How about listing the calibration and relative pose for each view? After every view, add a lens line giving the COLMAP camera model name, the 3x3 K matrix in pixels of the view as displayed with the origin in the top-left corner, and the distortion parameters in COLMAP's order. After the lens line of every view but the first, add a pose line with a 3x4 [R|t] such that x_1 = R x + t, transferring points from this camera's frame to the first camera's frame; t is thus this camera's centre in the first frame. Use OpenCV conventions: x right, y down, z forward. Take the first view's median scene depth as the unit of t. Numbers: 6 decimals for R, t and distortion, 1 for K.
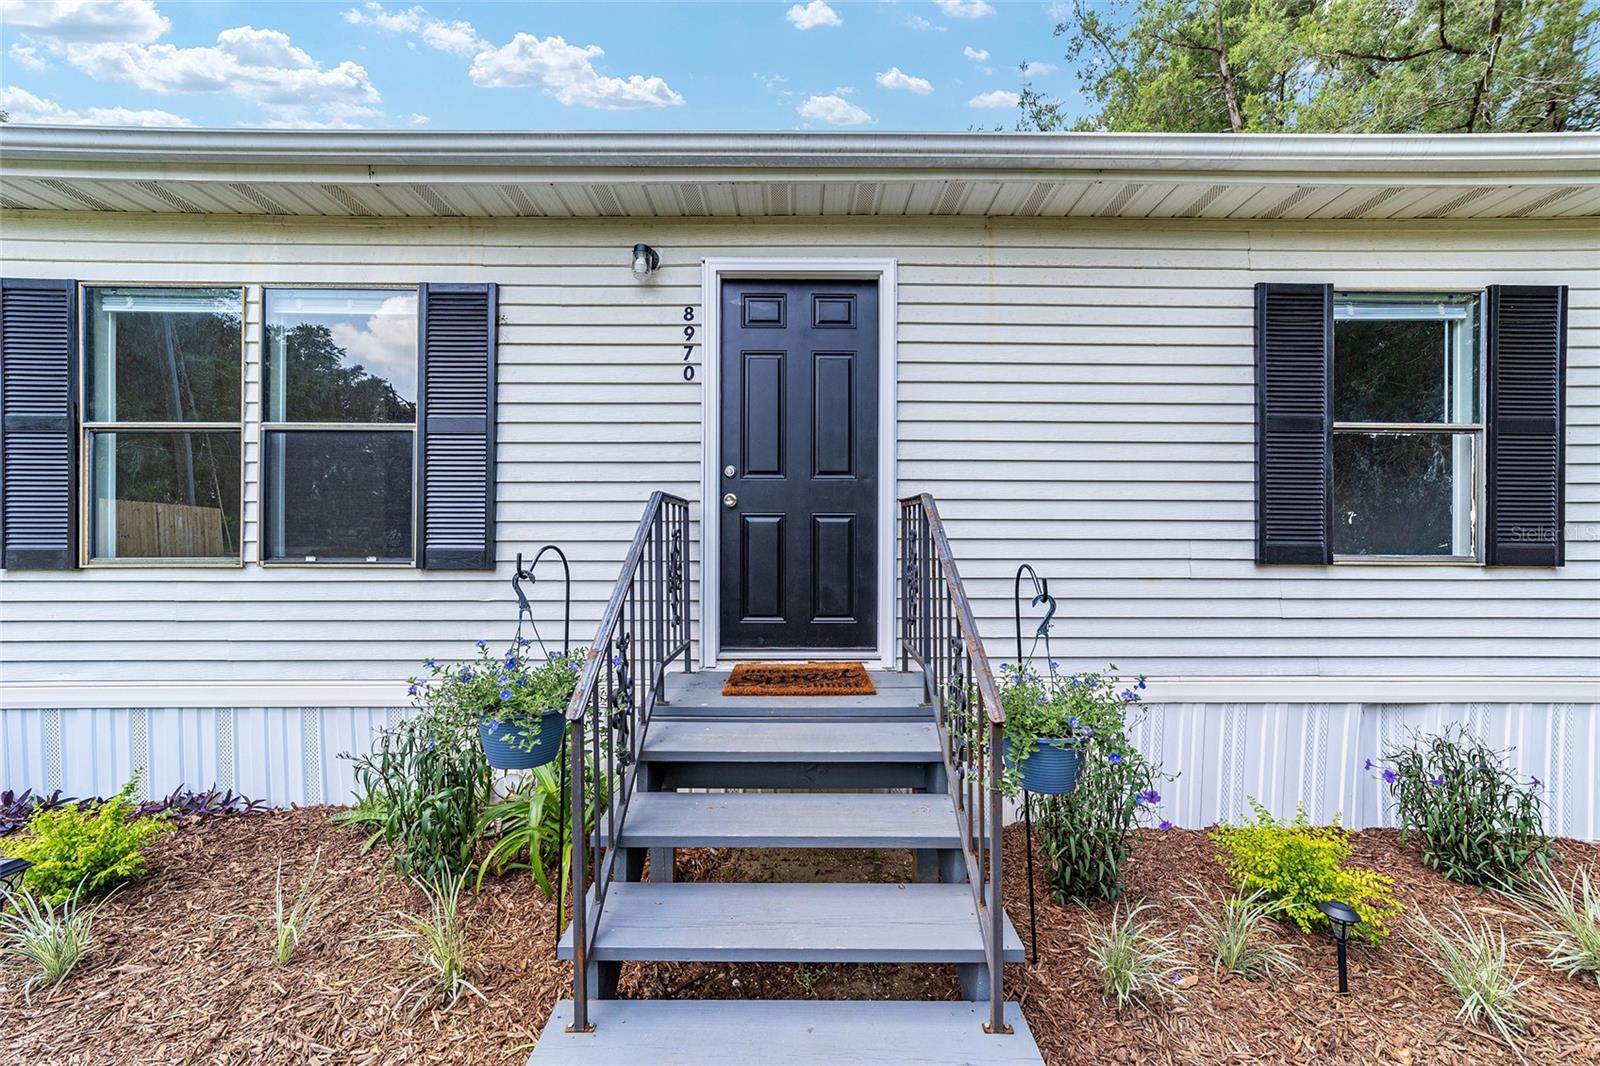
lens RADIAL K [[616.8, 0, 799.1], [0, 616.8, 541.1], [0, 0, 1]] dist [-0.018819, 0.008676]
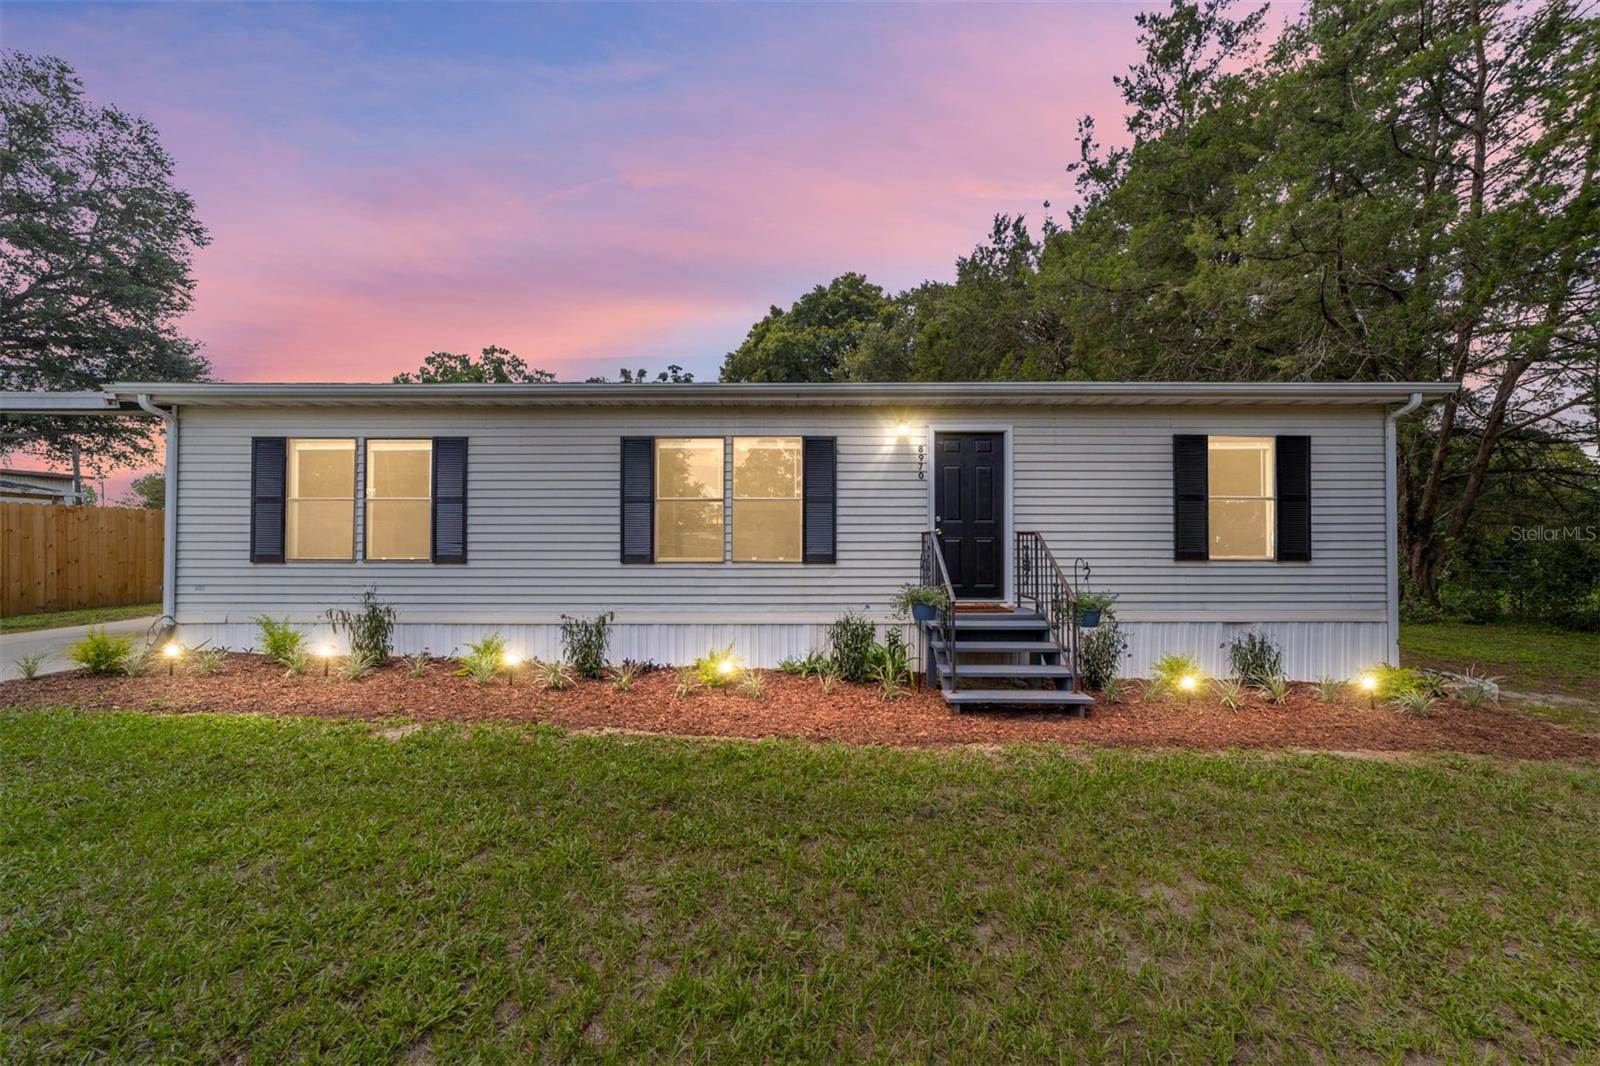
lens RADIAL K [[616.8, 0, 799.1], [0, 616.8, 541.1], [0, 0, 1]] dist [-0.018819, 0.008676]
pose [[0.999936, -0.001330, -0.011227, -0.601686], [0.001096, 0.999783, -0.020800, 0.013640], [0.011252, 0.020786, 0.999721, -1.260893]]
